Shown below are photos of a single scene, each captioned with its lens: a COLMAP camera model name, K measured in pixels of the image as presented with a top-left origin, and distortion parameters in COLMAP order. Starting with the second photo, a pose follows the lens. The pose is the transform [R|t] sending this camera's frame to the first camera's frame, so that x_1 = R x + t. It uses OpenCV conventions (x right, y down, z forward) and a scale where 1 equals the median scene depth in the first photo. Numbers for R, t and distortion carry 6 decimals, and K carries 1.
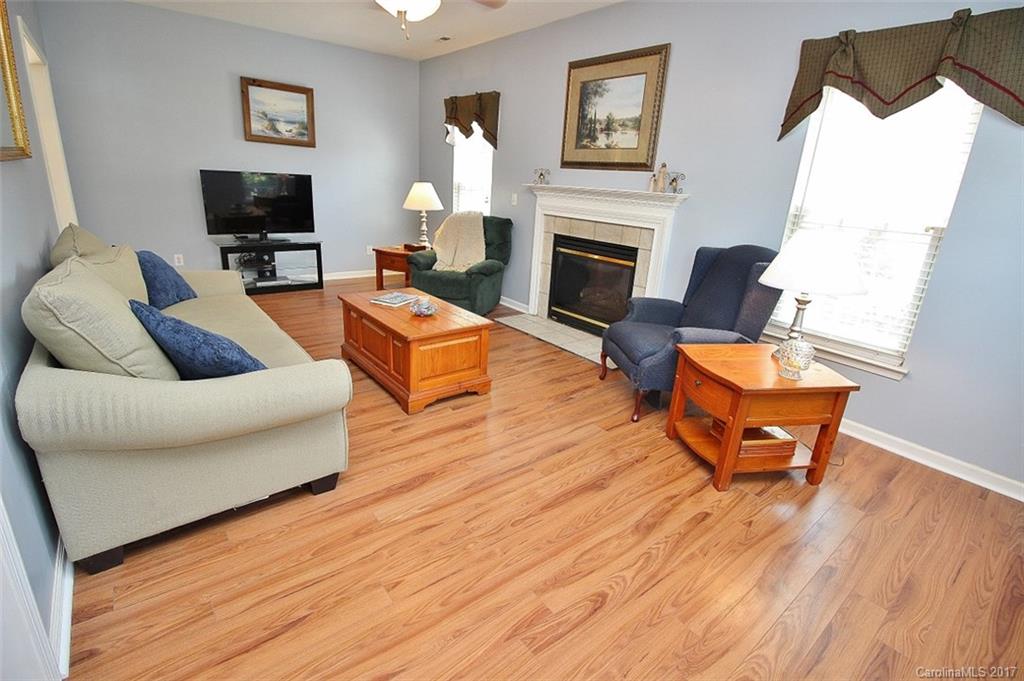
lens RADIAL K [[475.2, 0, 507.1], [0, 475.2, 334.8], [0, 0, 1]] dist [-0.009035, -0.007388]
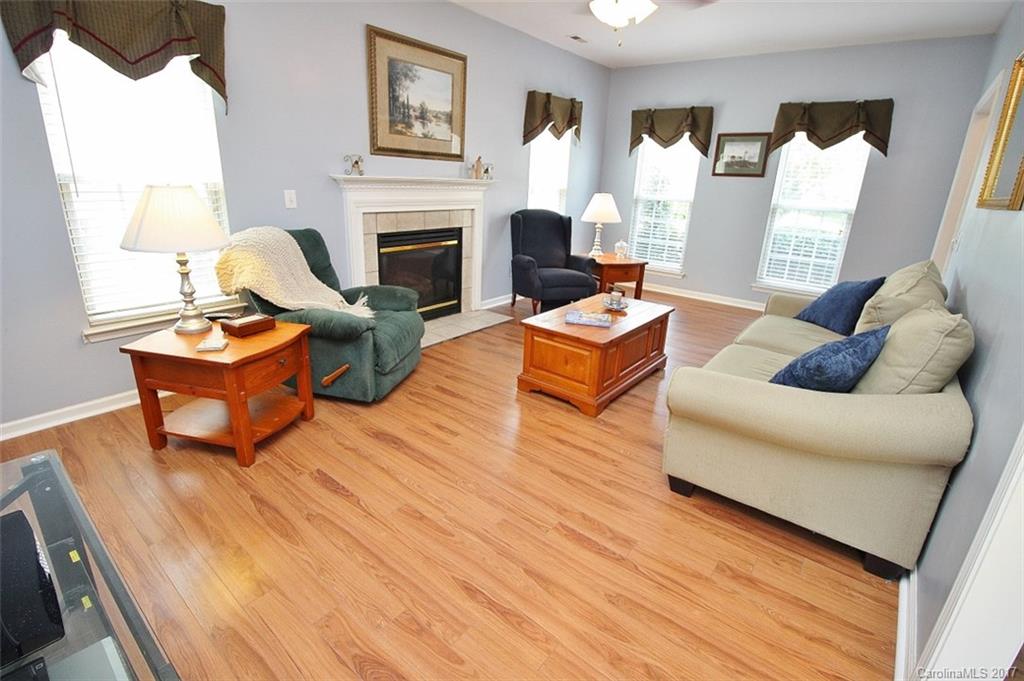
lens RADIAL K [[475.2, 0, 507.9], [0, 475.2, 339.8], [0, 0, 1]] dist [-0.009035, -0.007388]
pose [[-0.205113, -0.373870, 0.904517, -0.882238], [0.259043, 0.870472, 0.418540, -0.386783], [-0.943835, 0.320157, -0.081697, 1.032056]]
